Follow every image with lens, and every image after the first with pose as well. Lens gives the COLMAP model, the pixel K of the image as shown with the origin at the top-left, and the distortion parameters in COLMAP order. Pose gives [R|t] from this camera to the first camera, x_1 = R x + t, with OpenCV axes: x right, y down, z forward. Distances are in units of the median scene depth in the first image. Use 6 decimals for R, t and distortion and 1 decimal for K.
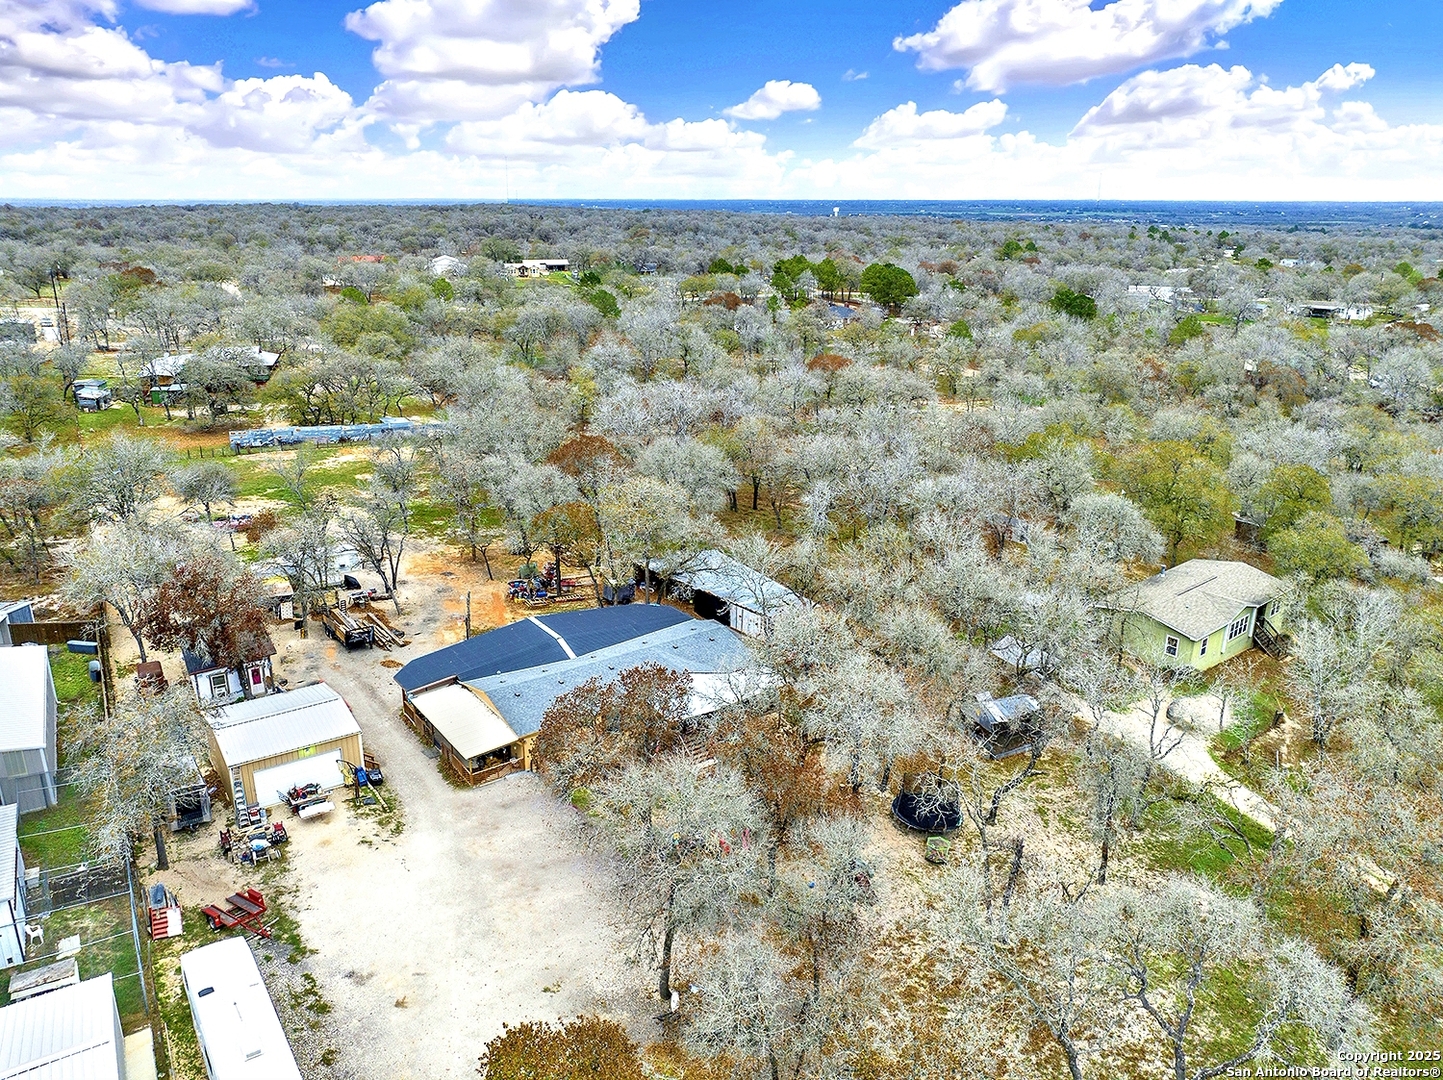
lens RADIAL K [[1006.7, 0, 721.5], [0, 1006.7, 540.0], [0, 0, 1]] dist [-0.041748, -0.000988]
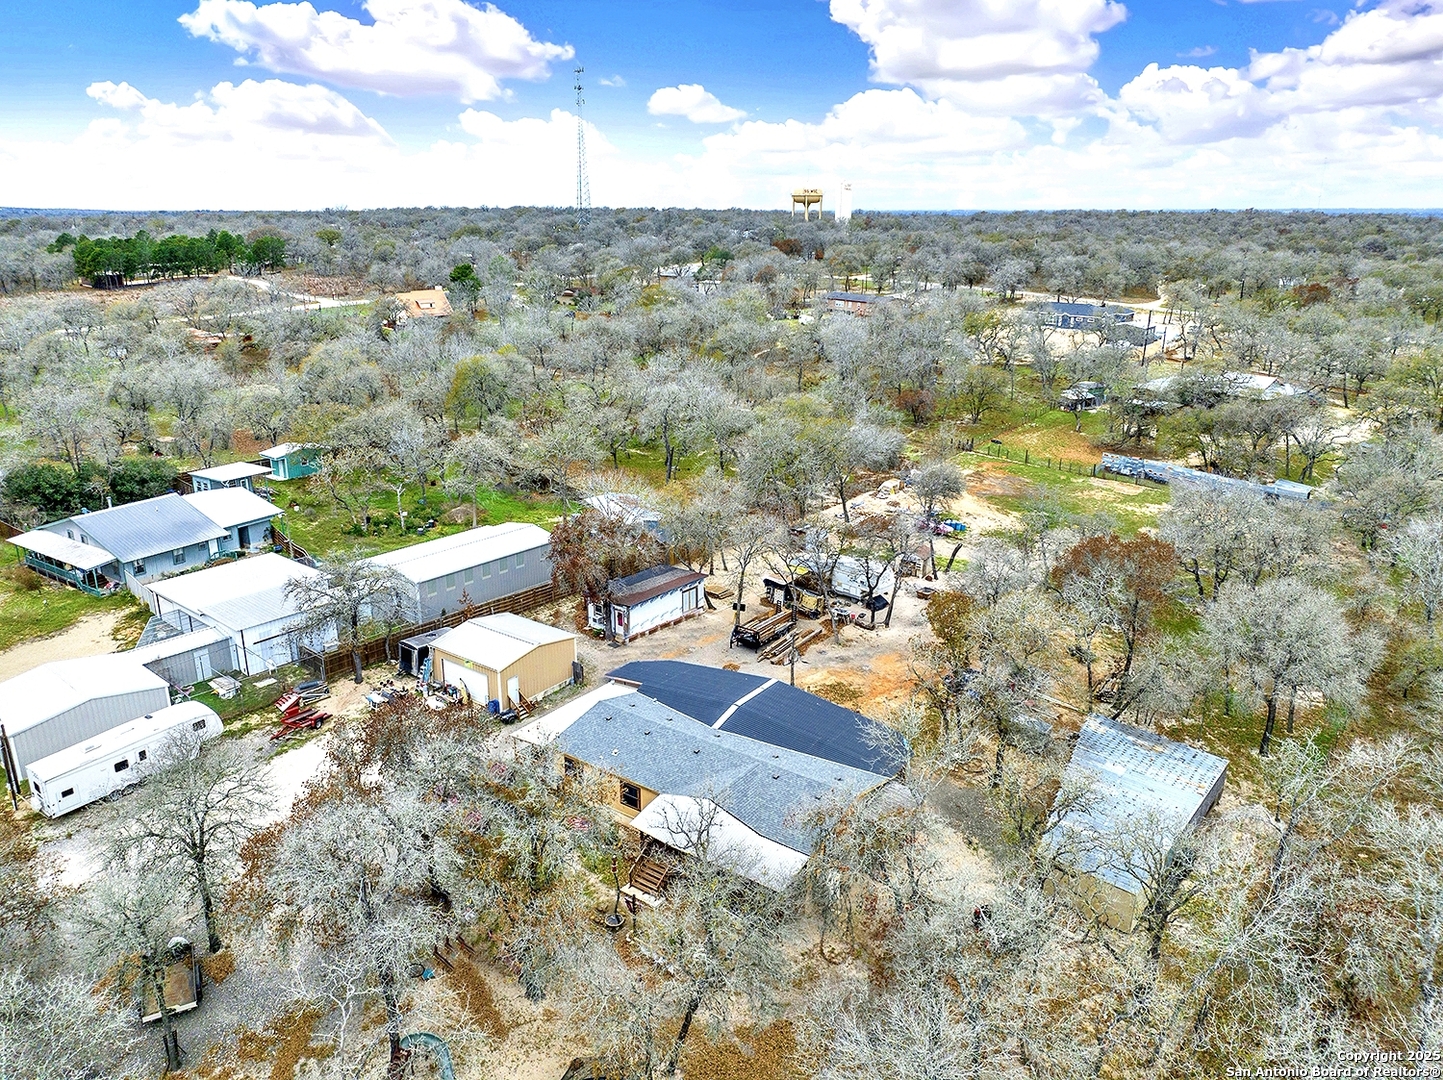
lens RADIAL K [[1006.7, 0, 721.5], [0, 1006.7, 540.0], [0, 0, 1]] dist [-0.041748, -0.000988]
pose [[0.281123, 0.275736, -0.919206, 0.324439], [-0.291369, 0.937143, 0.192006, -0.109789], [0.914371, 0.213850, 0.343794, 0.351730]]
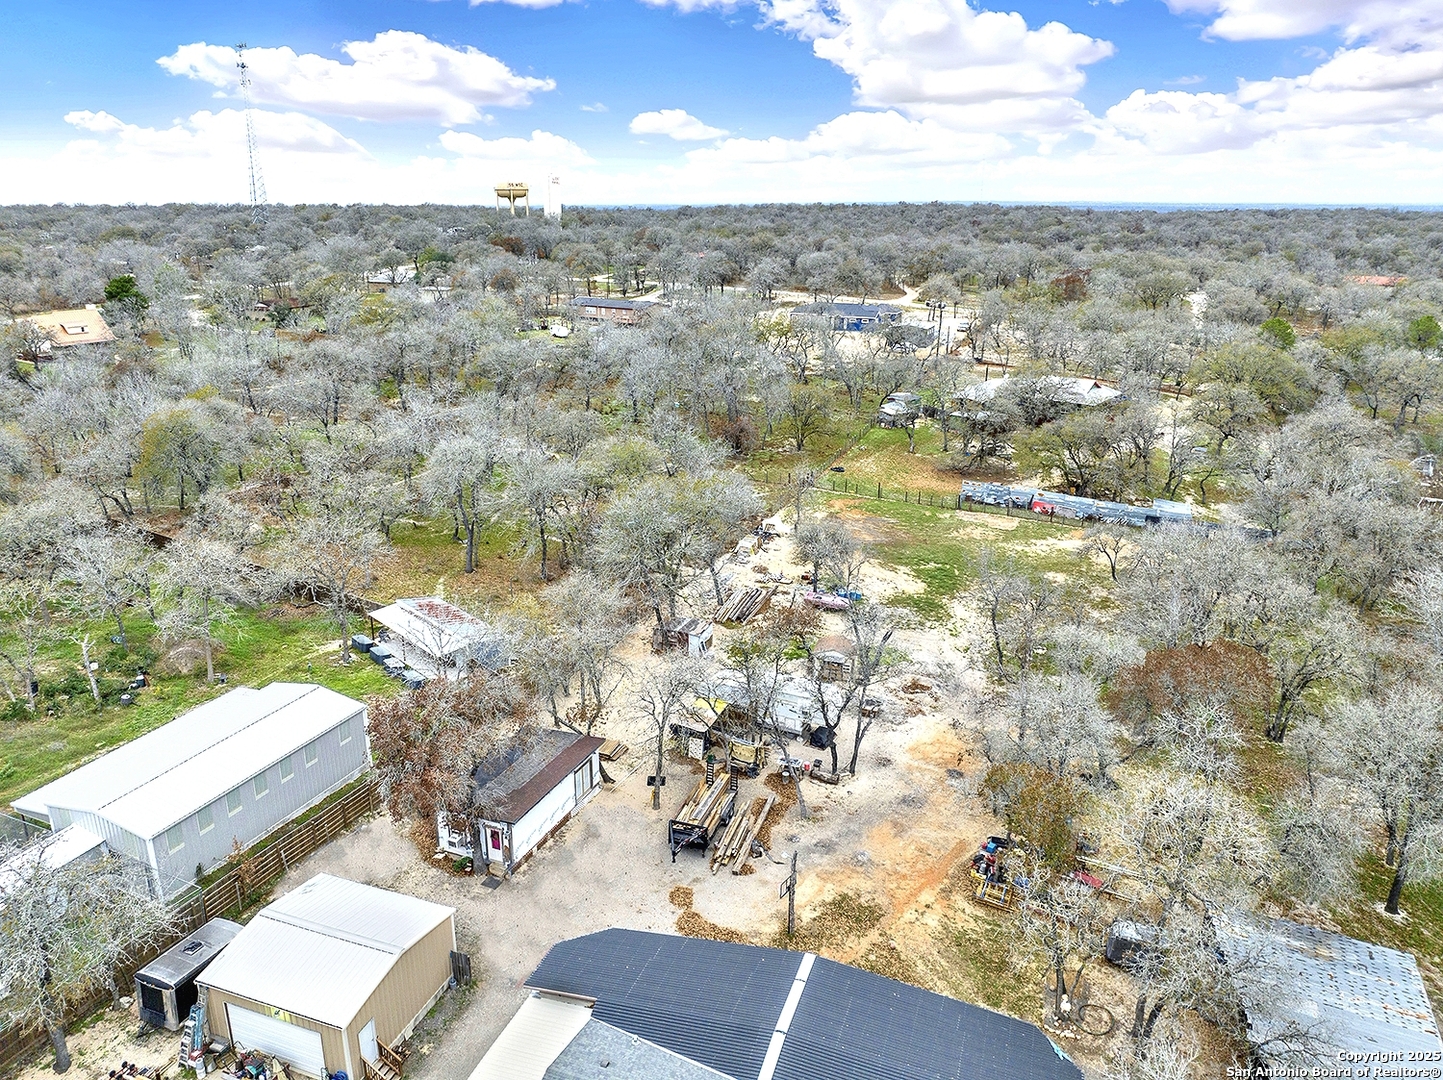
lens RADIAL K [[1006.7, 0, 721.5], [0, 1006.7, 540.0], [0, 0, 1]] dist [-0.041748, -0.000988]
pose [[0.551240, 0.241460, -0.798644, 0.096341], [-0.248124, 0.961343, 0.119390, -0.113195], [0.796599, 0.132350, 0.589842, 0.337528]]
